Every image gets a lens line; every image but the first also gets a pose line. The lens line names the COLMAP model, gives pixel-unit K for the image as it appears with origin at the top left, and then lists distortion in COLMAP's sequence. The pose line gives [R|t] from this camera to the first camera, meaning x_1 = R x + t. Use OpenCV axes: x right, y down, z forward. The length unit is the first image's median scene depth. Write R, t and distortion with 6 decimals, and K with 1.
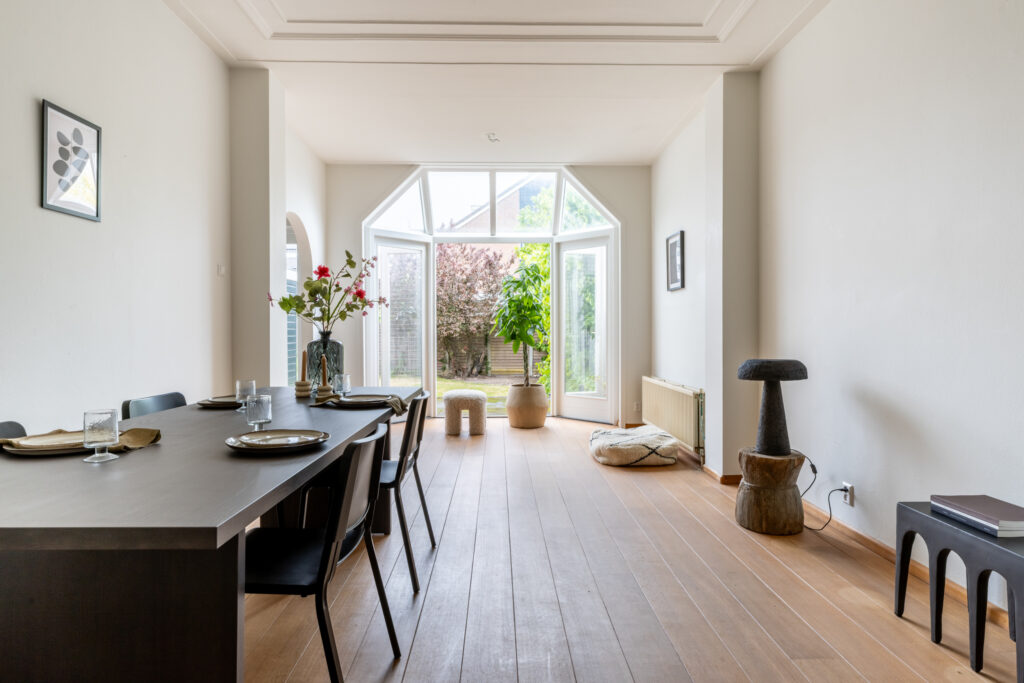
lens RADIAL K [[583.7, 0, 508.4], [0, 583.7, 339.7], [0, 0, 1]] dist [0.004738, 0.000665]
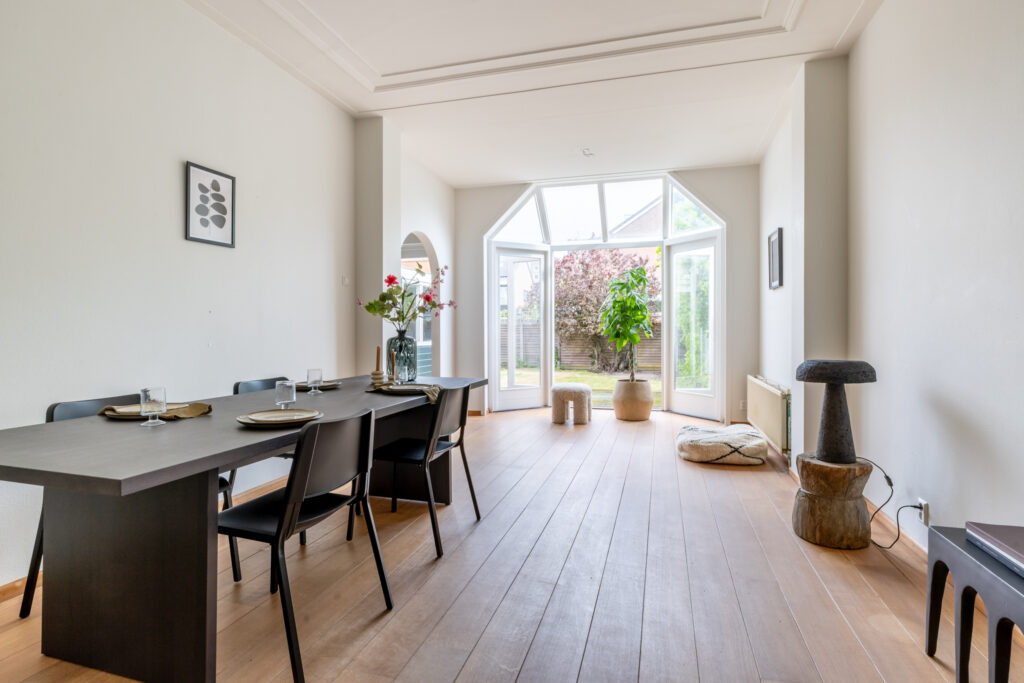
lens RADIAL K [[521.0, 0, 510.2], [0, 521.0, 336.3], [0, 0, 1]] dist [-0.001913, -0.000116]
pose [[0.952931, 0.004612, -0.303153, 0.133452], [-0.005178, 0.999986, -0.001064, -0.000624], [0.303143, 0.002584, 0.952941, 0.029937]]
